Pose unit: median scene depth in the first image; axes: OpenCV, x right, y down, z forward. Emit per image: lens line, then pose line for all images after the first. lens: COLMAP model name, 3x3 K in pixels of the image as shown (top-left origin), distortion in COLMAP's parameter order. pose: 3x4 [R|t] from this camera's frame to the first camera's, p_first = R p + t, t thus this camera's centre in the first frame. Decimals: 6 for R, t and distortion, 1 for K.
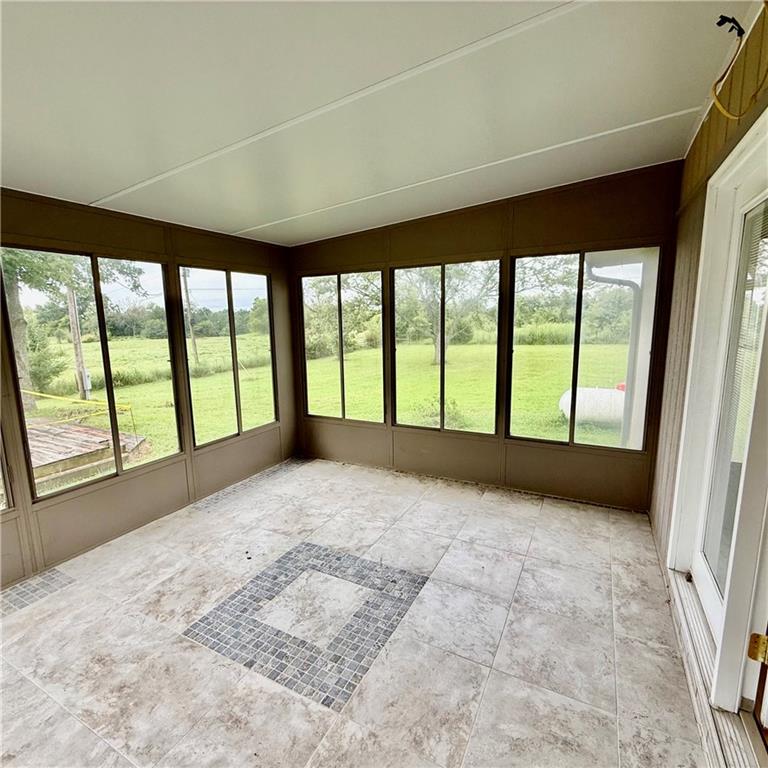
lens RADIAL K [[407.0, 0, 384.3], [0, 407.0, 383.0], [0, 0, 1]] dist [-0.001922, 0.000749]
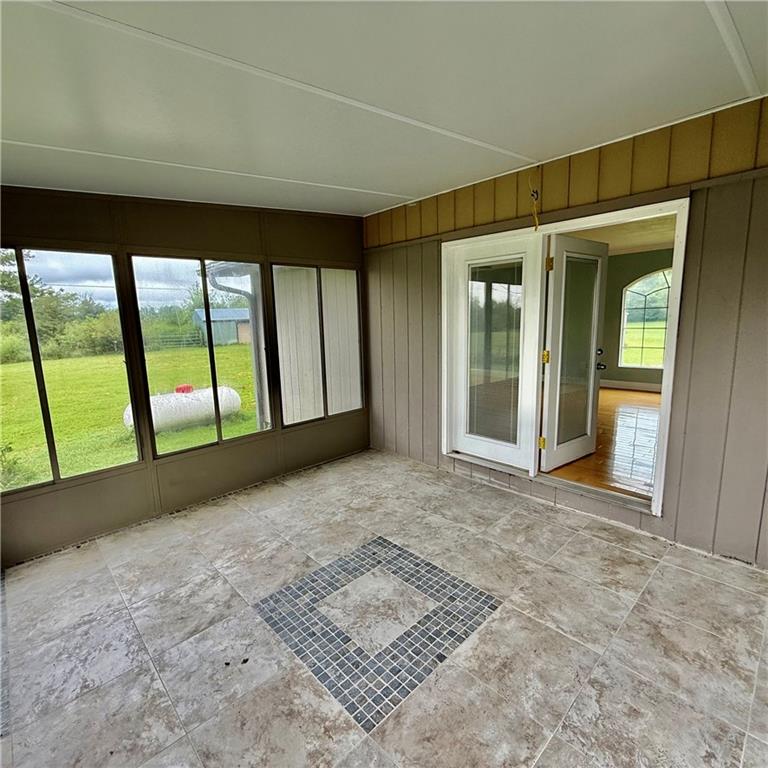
lens RADIAL K [[407.0, 0, 384.3], [0, 407.0, 383.0], [0, 0, 1]] dist [-0.001922, 0.000749]
pose [[0.321455, -0.142536, 0.936136, -0.795079], [0.171270, 0.981053, 0.090564, -0.046591], [-0.931307, 0.131219, 0.339776, 0.470147]]
